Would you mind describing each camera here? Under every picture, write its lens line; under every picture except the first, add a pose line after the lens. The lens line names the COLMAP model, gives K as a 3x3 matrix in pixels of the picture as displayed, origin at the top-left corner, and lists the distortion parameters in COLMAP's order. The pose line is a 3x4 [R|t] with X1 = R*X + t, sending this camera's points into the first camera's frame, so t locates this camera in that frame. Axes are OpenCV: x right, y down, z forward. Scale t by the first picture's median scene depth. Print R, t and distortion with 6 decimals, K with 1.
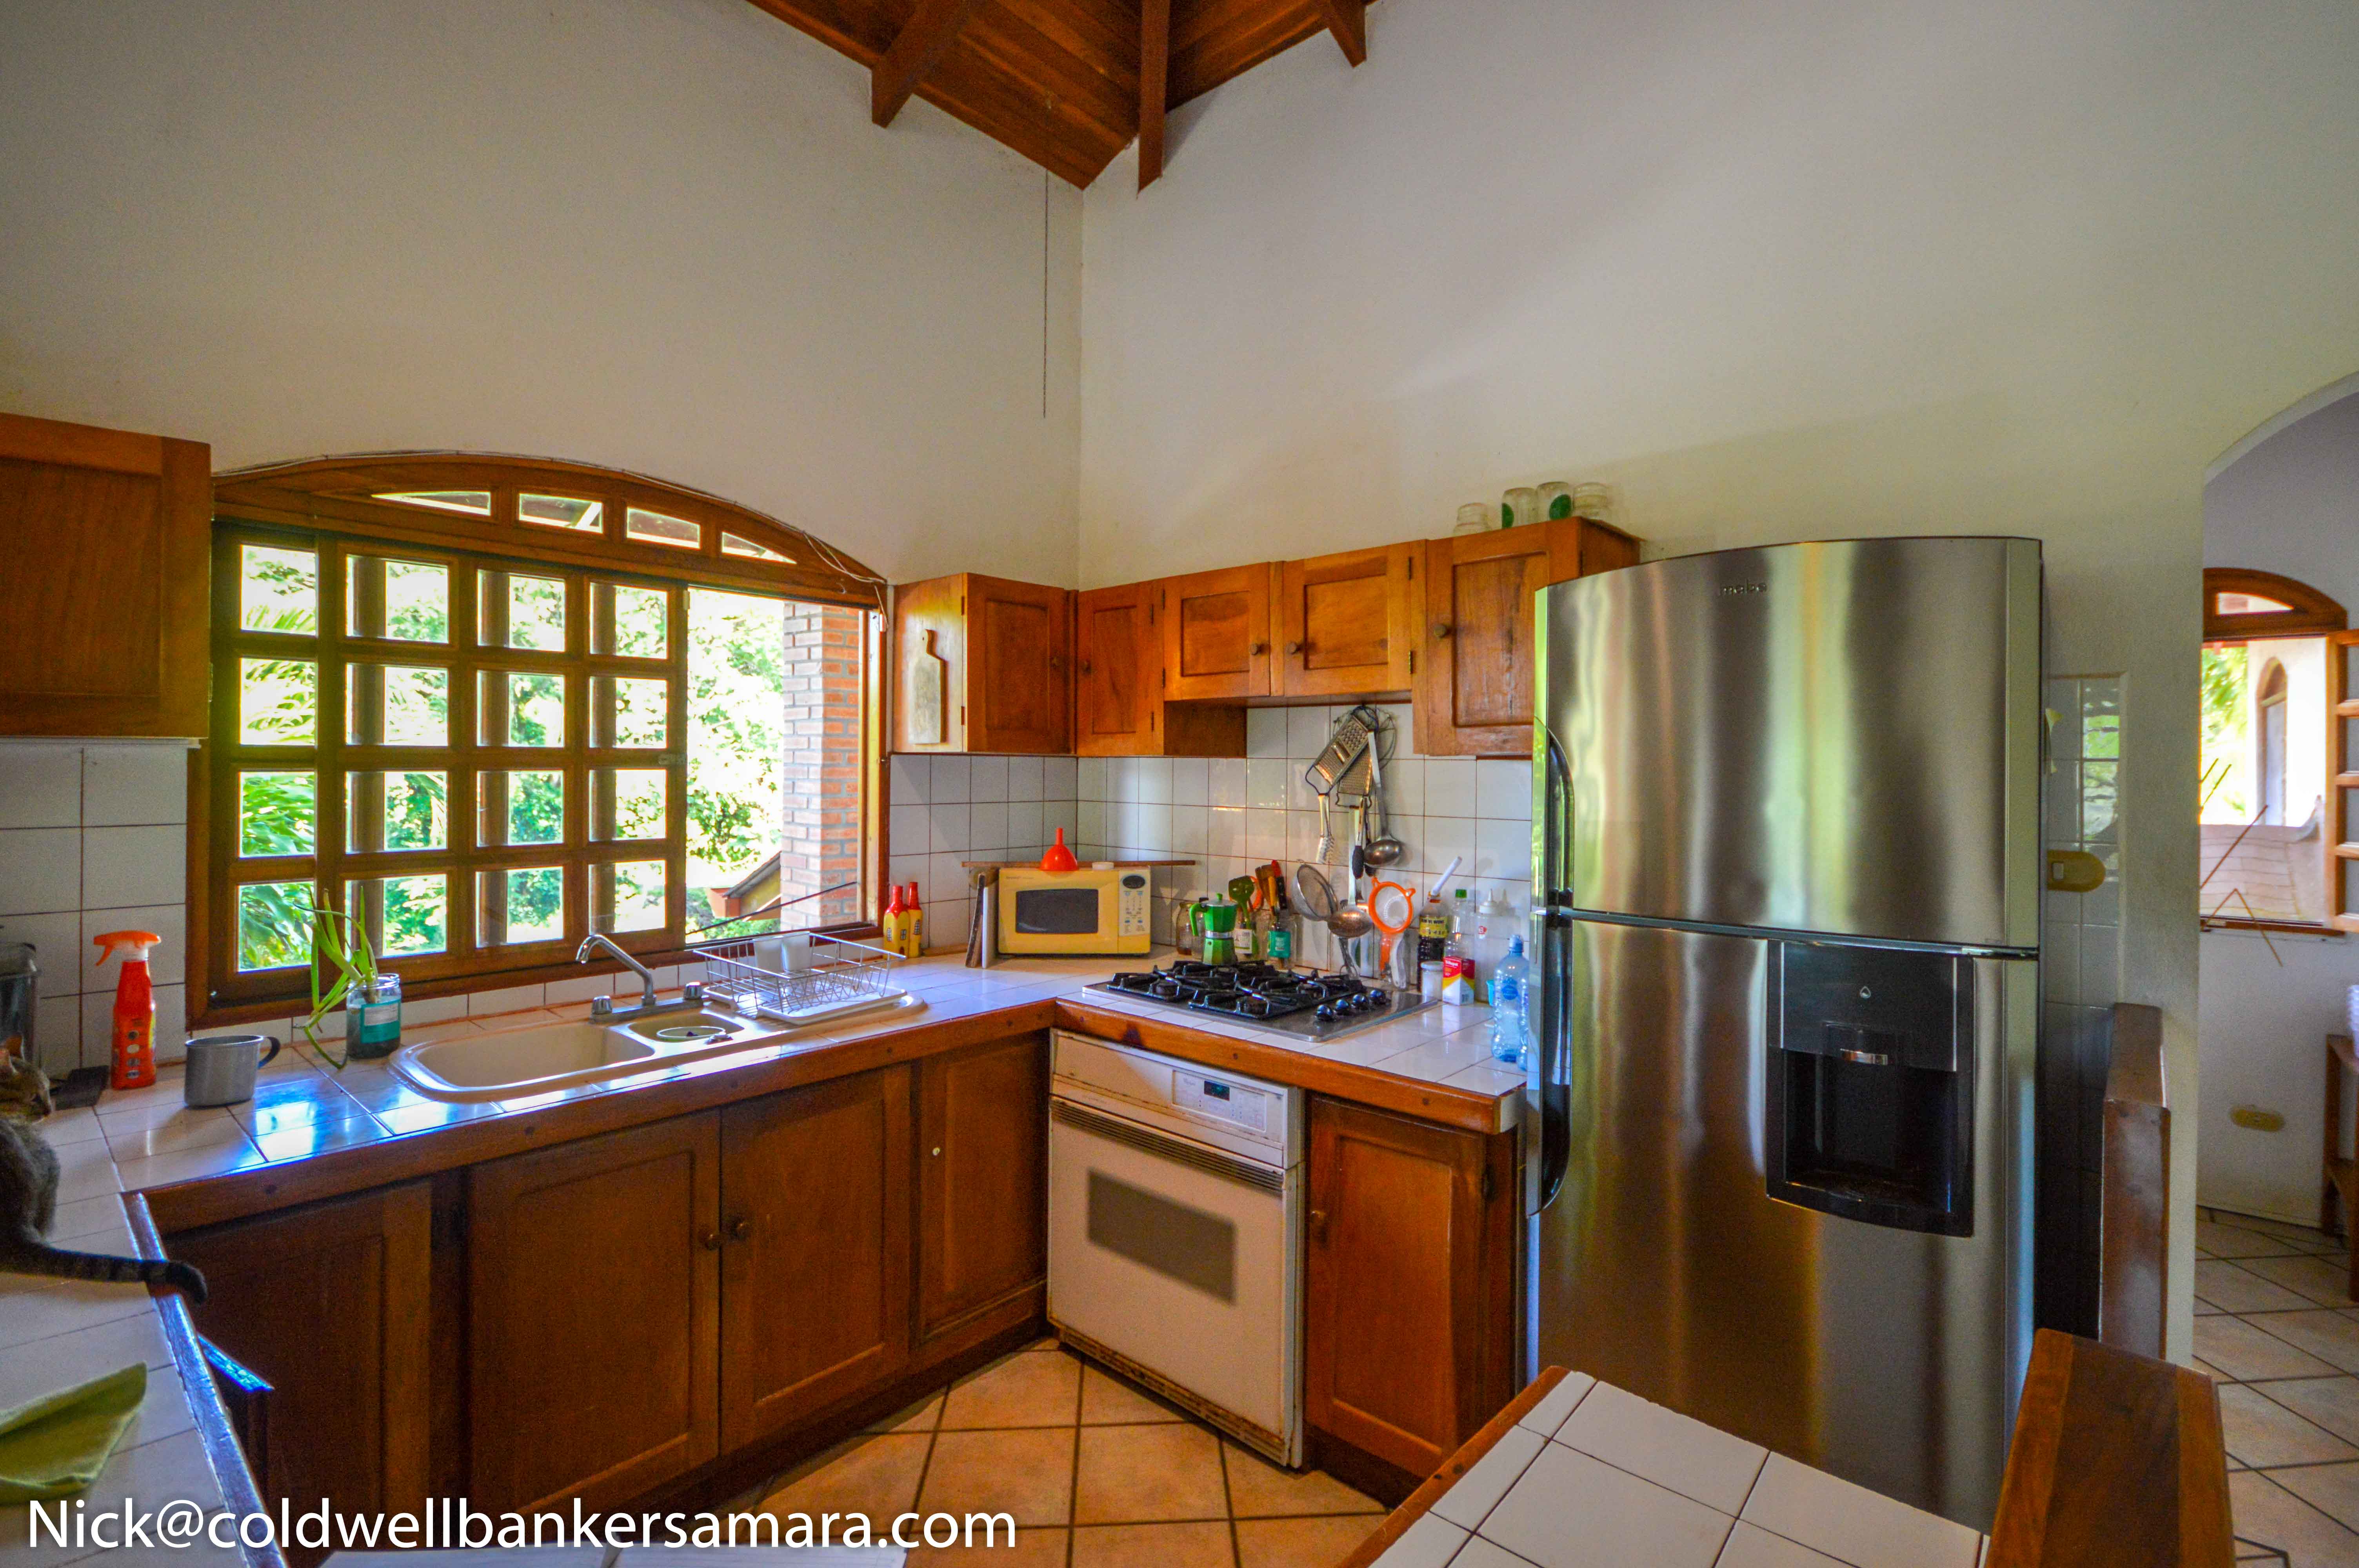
lens RADIAL K [[1076.1, 0, 1176.9], [0, 1076.1, 769.0], [0, 0, 1]] dist [-0.004051, -0.000082]
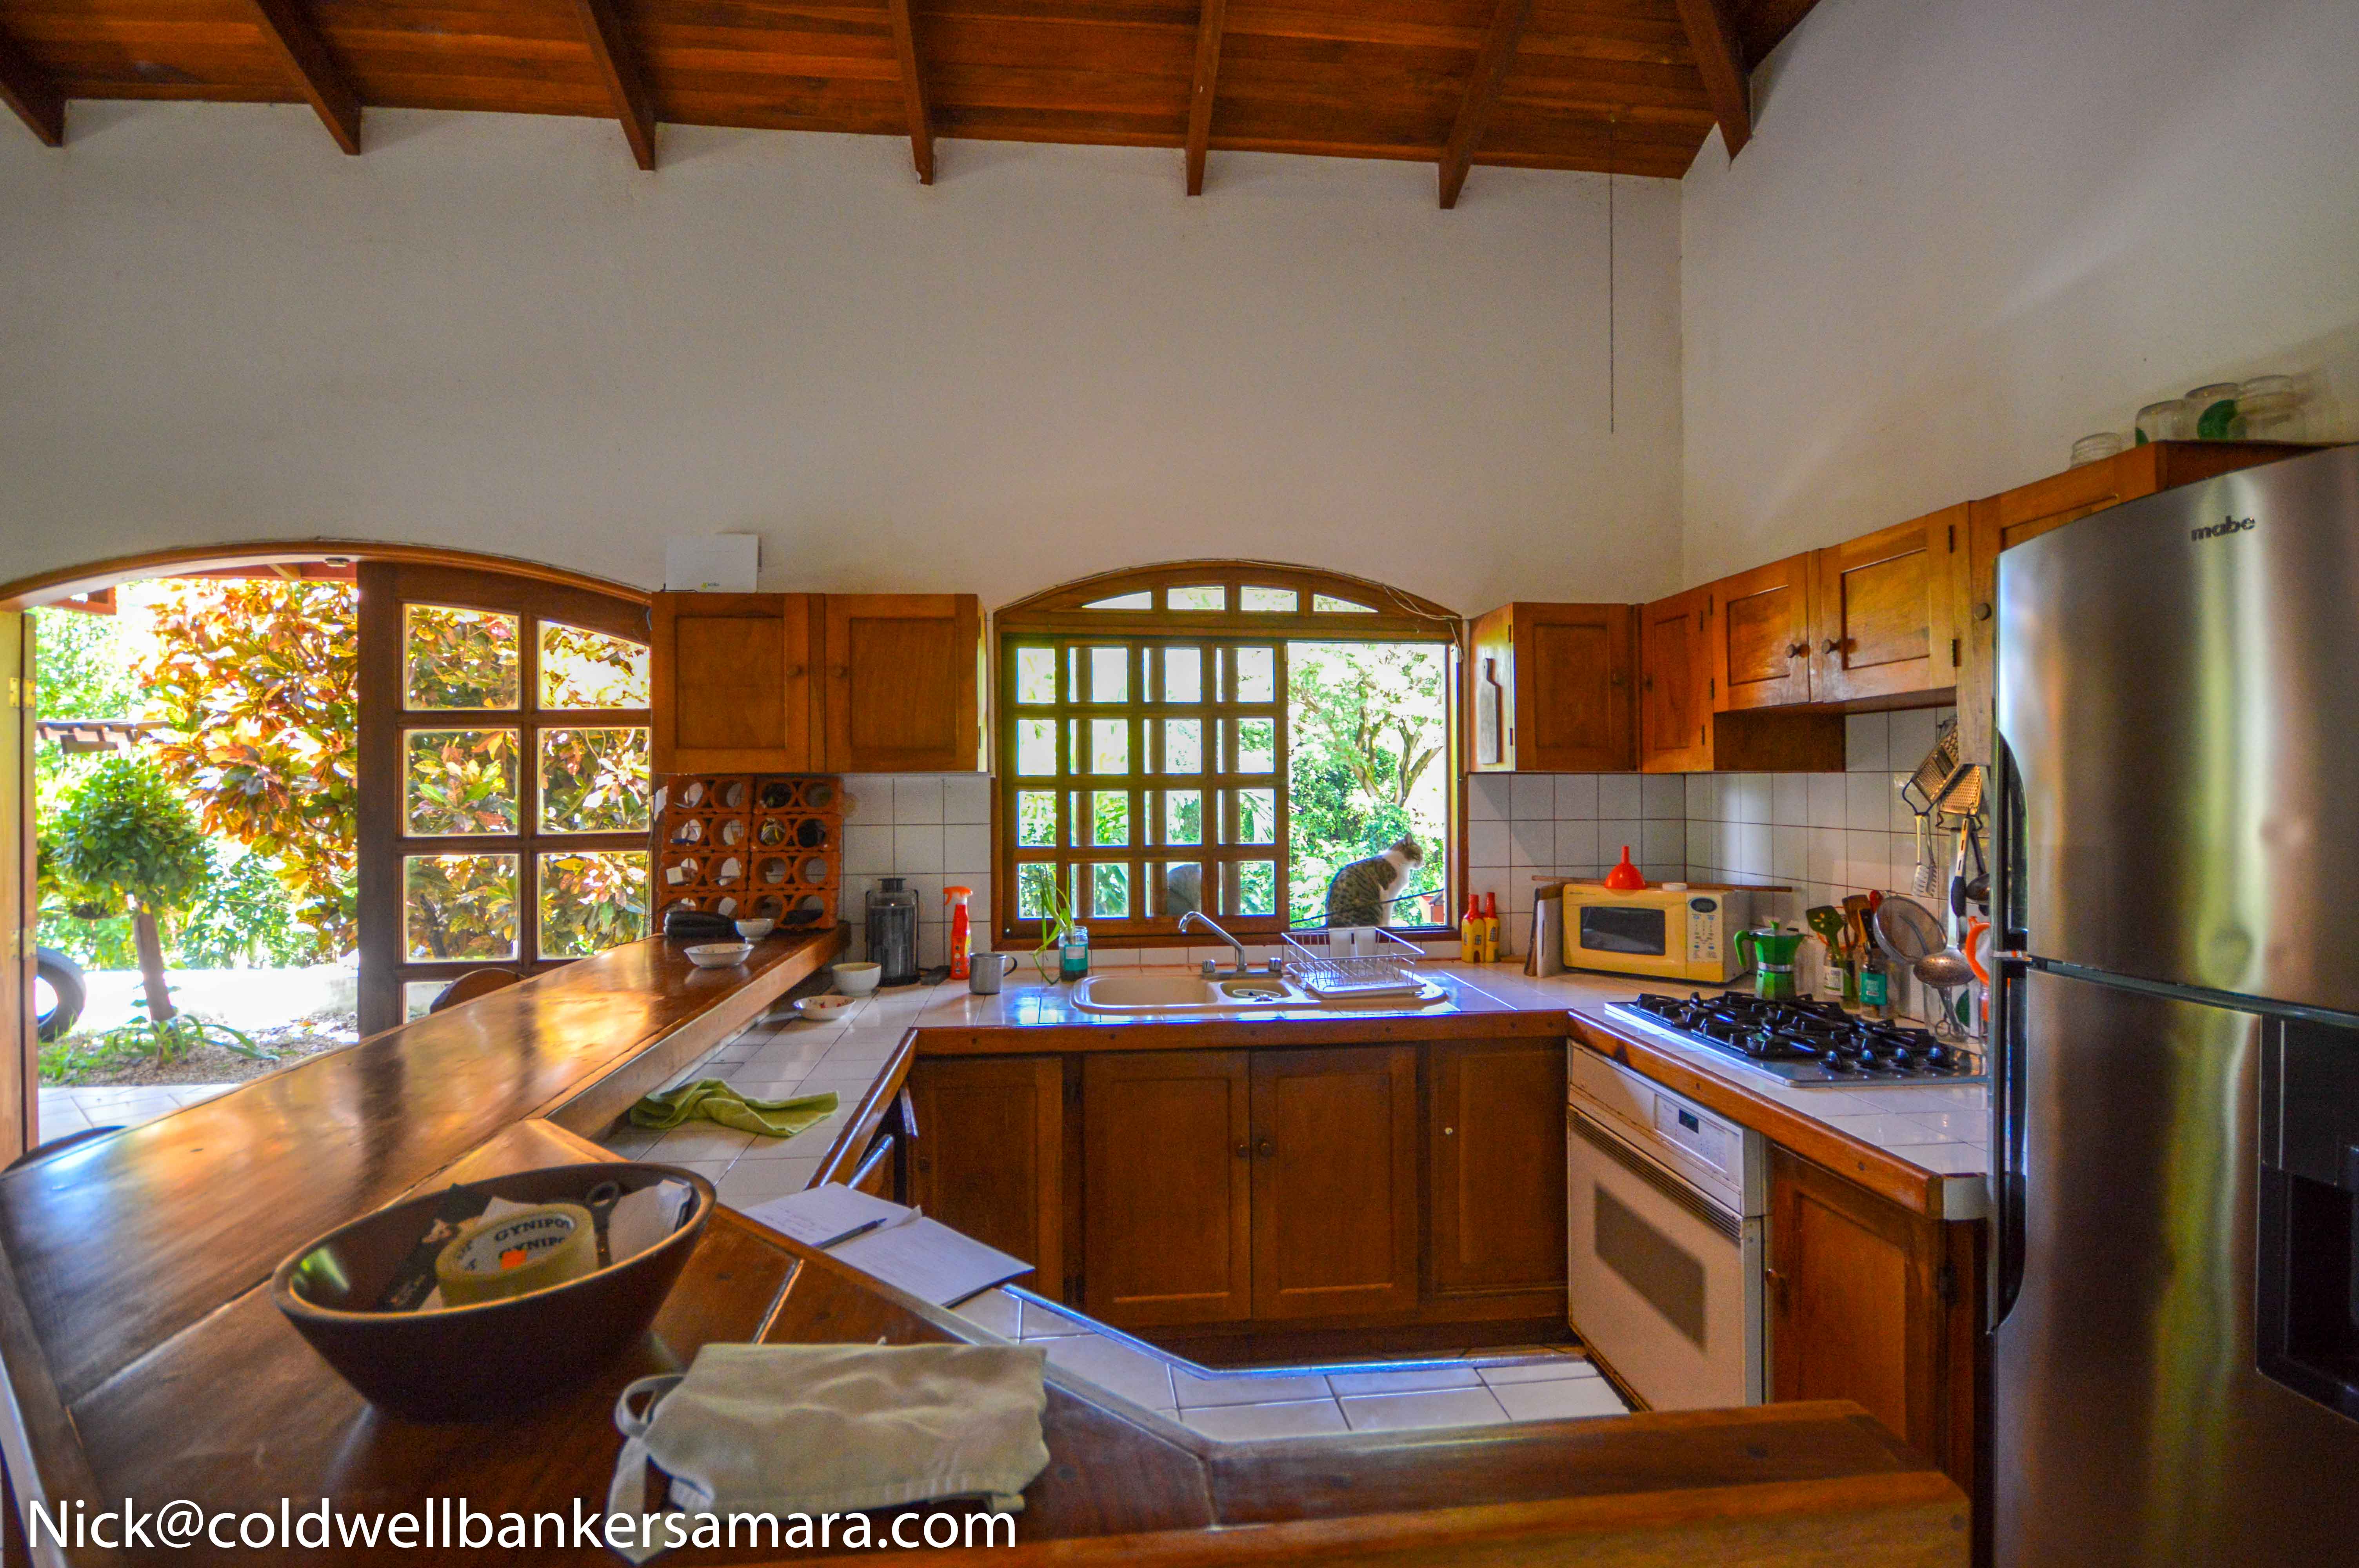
lens RADIAL K [[1076.1, 0, 1172.5], [0, 1076.1, 783.3], [0, 0, 1]] dist [-0.004051, -0.000082]
pose [[0.733060, -0.010298, -0.680086, 0.318934], [0.005652, 0.999943, -0.009049, 0.004927], [0.680141, 0.002790, 0.733076, -0.008588]]
